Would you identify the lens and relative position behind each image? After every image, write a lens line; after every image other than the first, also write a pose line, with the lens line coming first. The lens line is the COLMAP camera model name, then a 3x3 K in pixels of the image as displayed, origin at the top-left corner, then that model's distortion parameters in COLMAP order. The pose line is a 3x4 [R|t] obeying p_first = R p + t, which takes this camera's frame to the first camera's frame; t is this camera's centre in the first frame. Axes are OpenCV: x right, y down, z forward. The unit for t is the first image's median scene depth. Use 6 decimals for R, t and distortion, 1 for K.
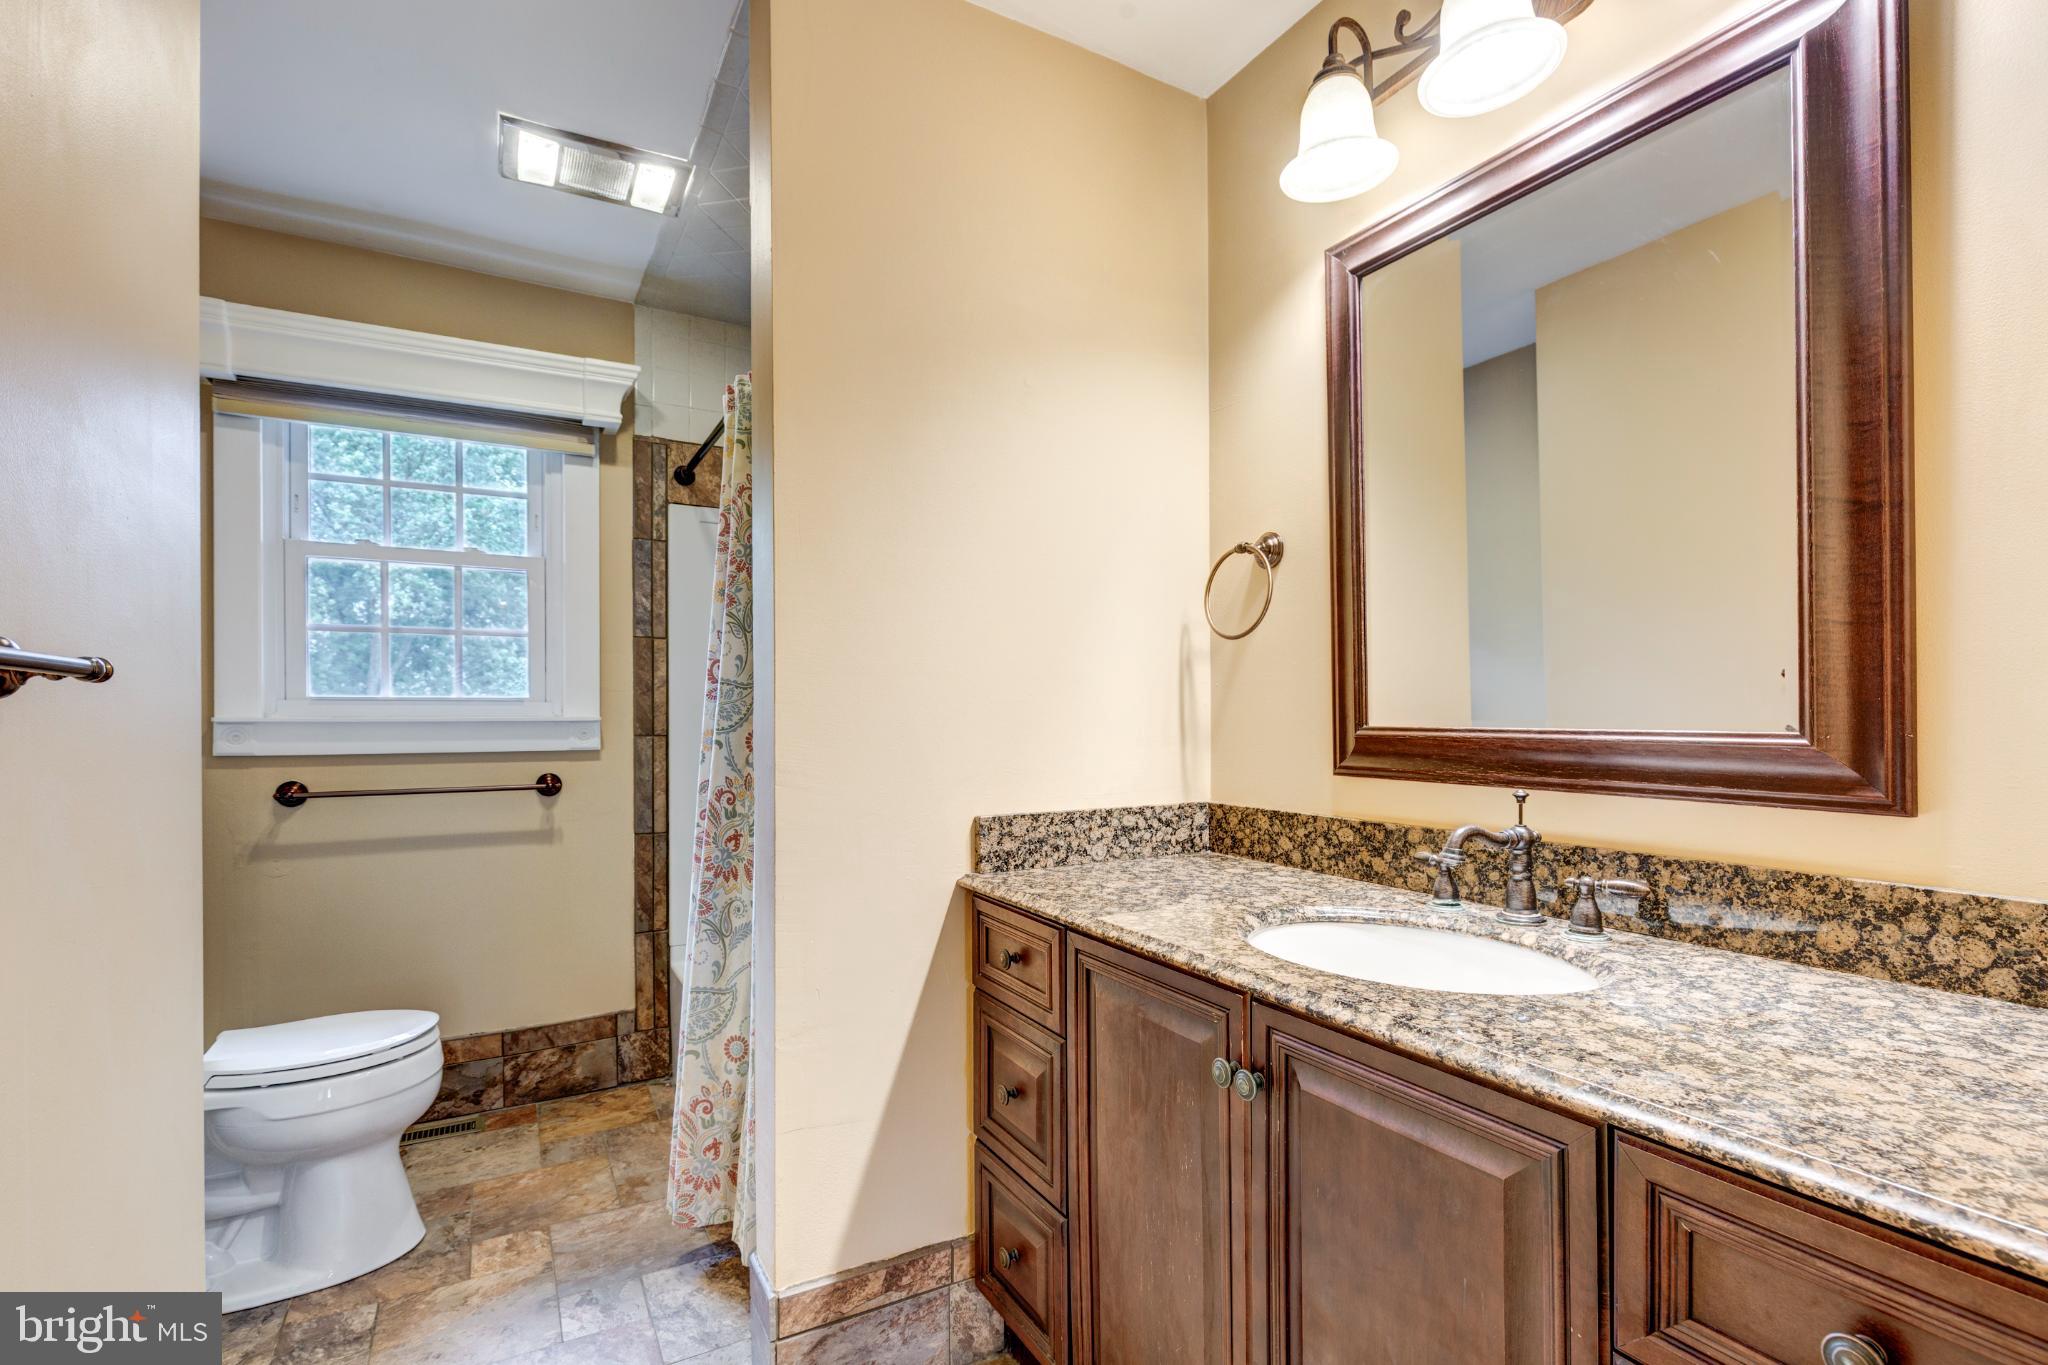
lens RADIAL K [[902.5, 0, 1029.8], [0, 902.5, 709.3], [0, 0, 1]] dist [-0.001636, -0.000488]
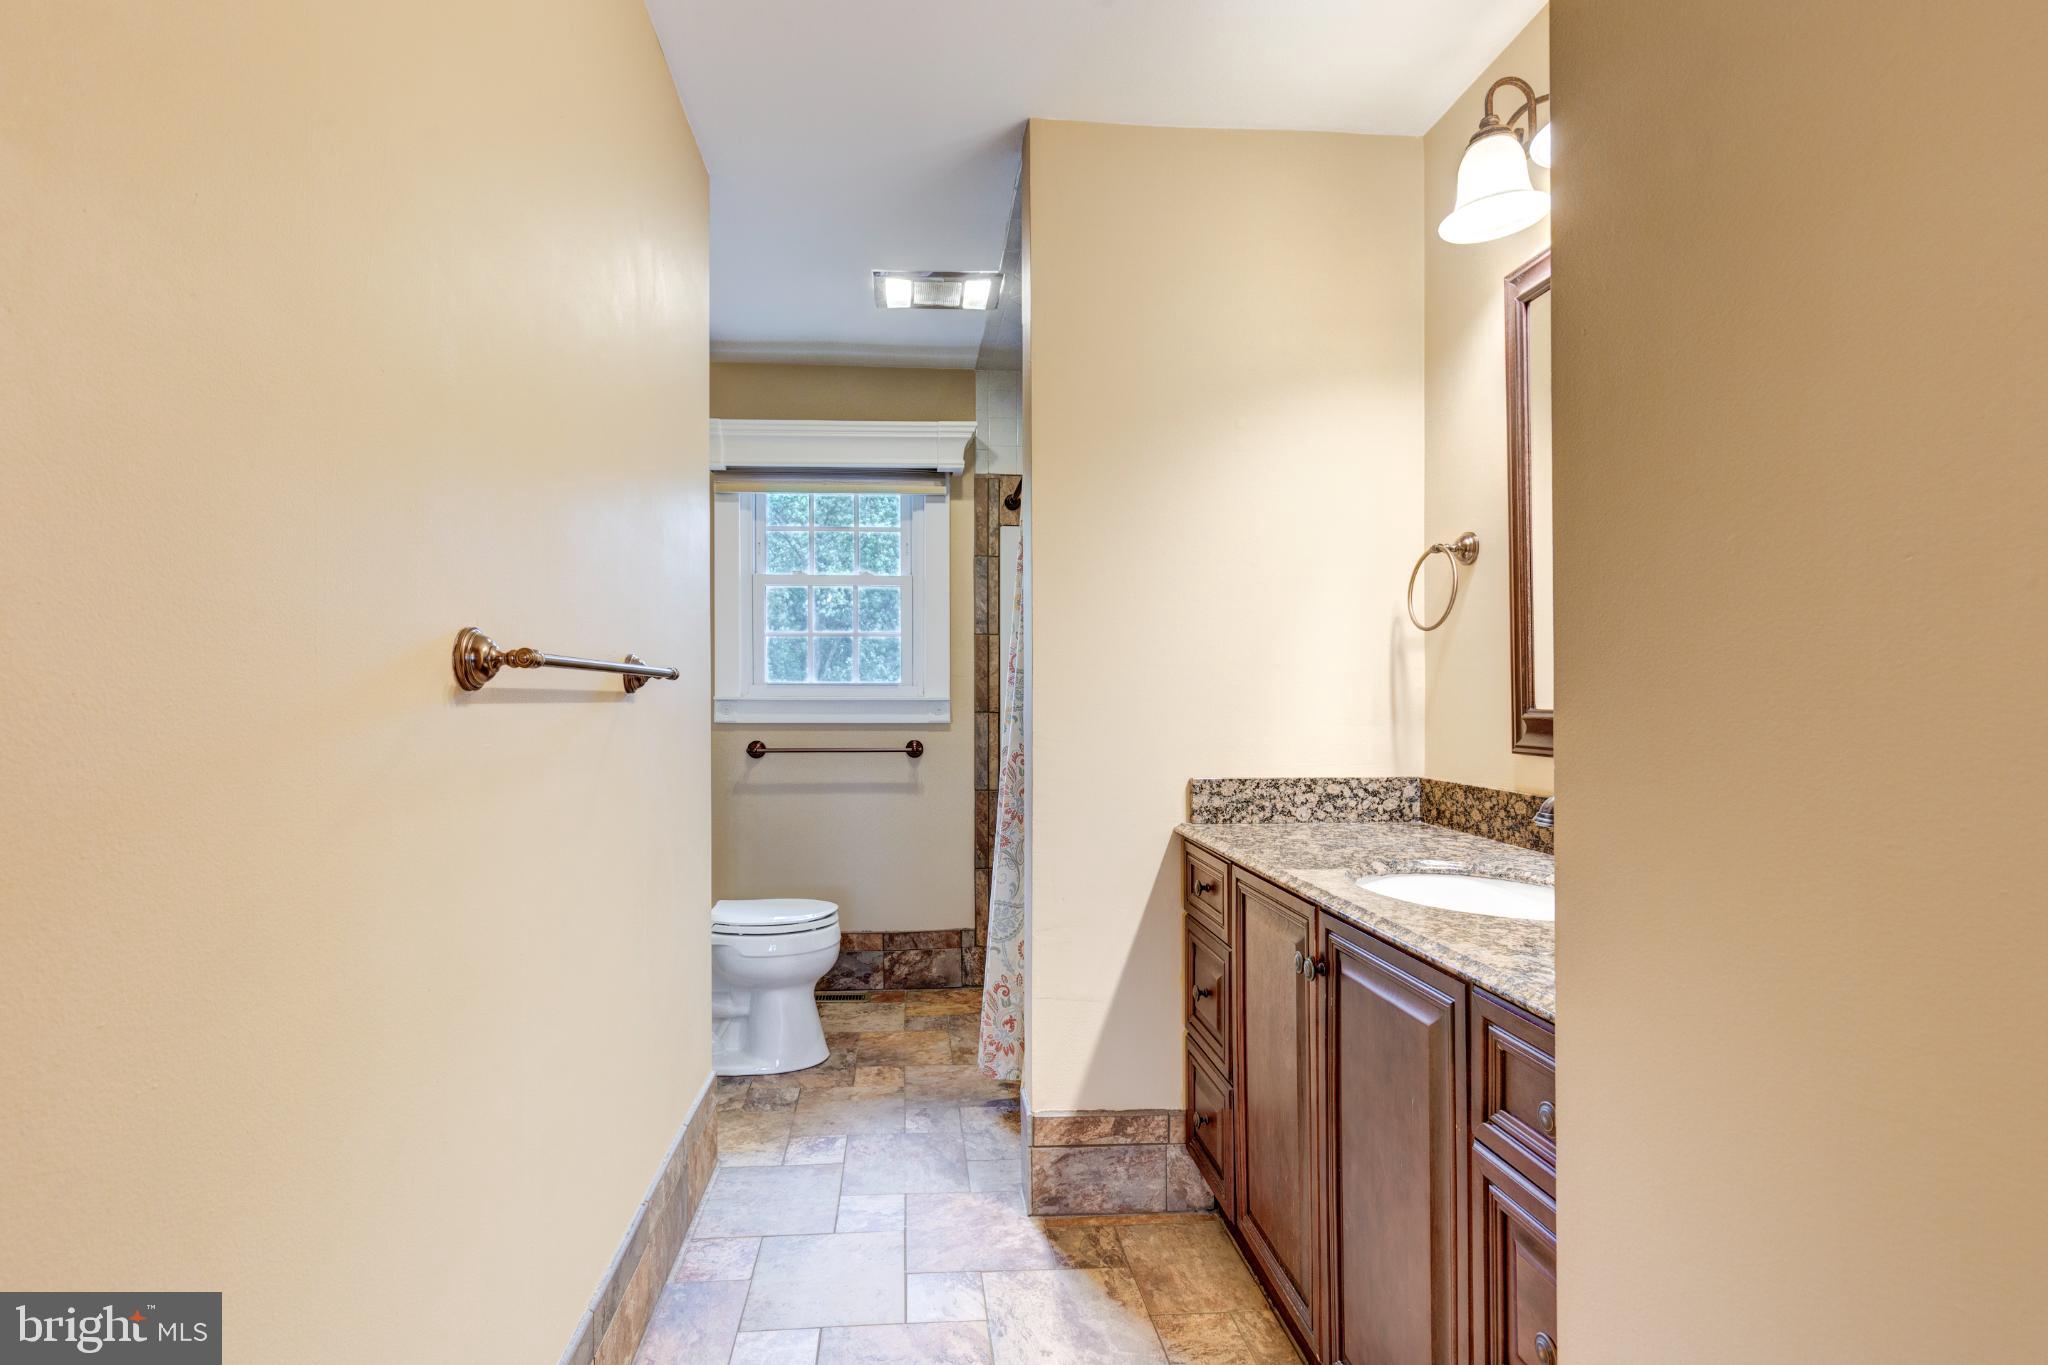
lens RADIAL K [[943.9, 0, 1022.8], [0, 943.9, 692.4], [0, 0, 1]] dist [0.004569, -0.000207]
pose [[0.914115, 0.002387, -0.405449, 0.239406], [-0.001435, 0.999995, 0.002653, -0.003473], [0.405453, -0.001843, 0.914114, -0.273084]]
